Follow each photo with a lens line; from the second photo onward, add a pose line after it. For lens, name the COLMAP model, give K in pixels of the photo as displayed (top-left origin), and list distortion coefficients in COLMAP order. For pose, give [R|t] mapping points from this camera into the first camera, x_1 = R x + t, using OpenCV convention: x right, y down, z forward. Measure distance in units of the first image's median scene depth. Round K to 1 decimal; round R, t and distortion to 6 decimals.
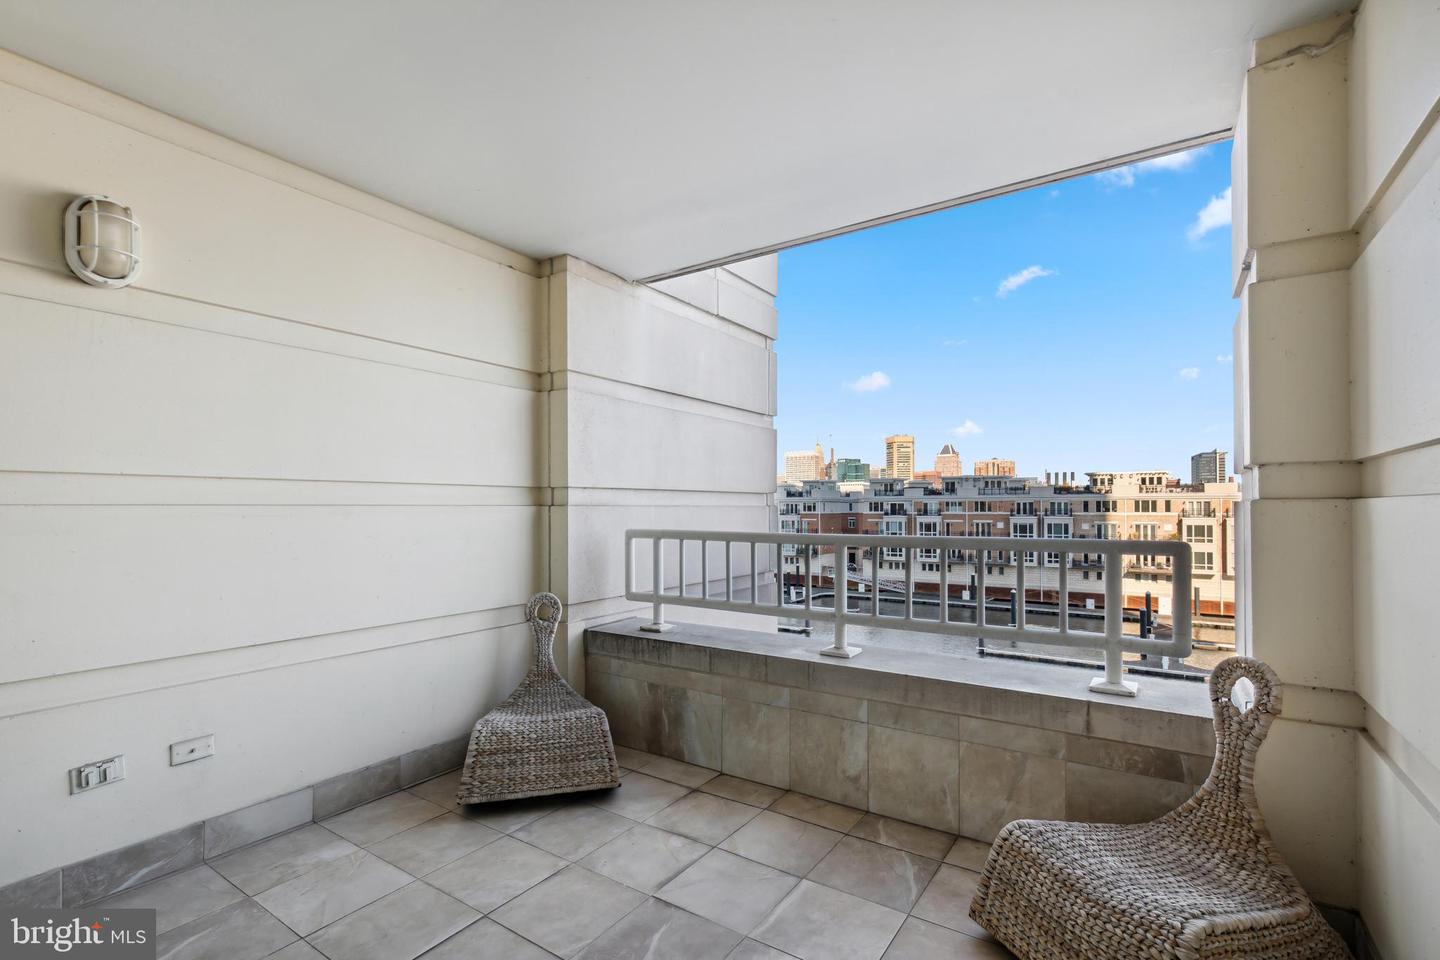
lens RADIAL K [[661.1, 0, 731.4], [0, 661.1, 500.6], [0, 0, 1]] dist [0.005180, -0.000897]
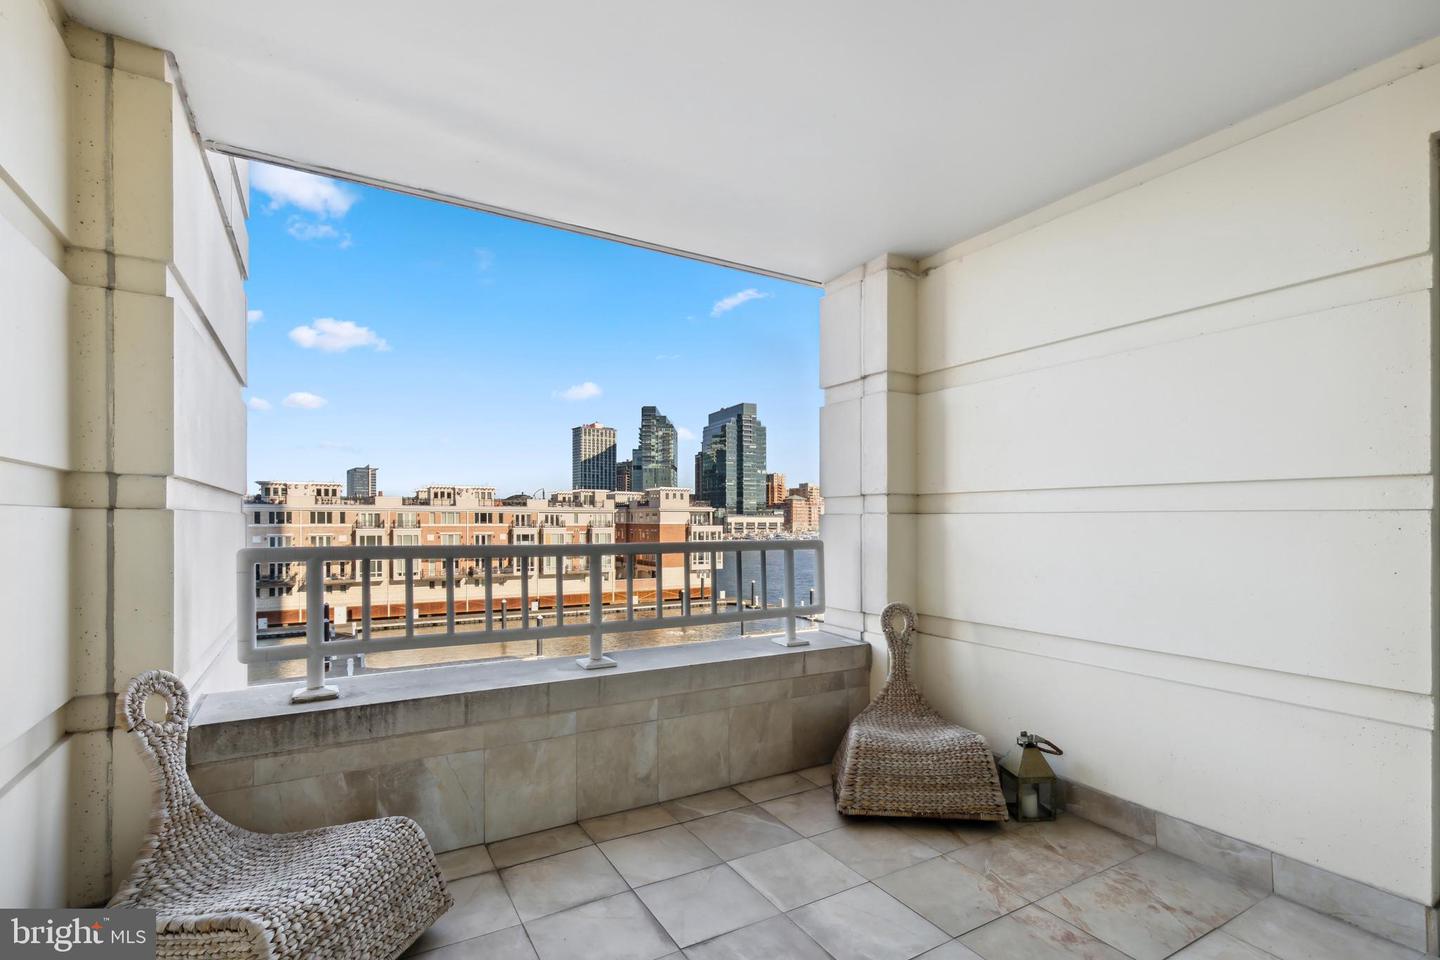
lens RADIAL K [[668.3, 0, 726.0], [0, 668.3, 516.4], [0, 0, 1]] dist [0.011306, -0.000268]
pose [[0.439489, 0.007227, 0.898219, -0.535078], [-0.013000, 0.999914, -0.001685, 0.007749], [-0.898154, -0.010936, 0.439545, 0.325561]]
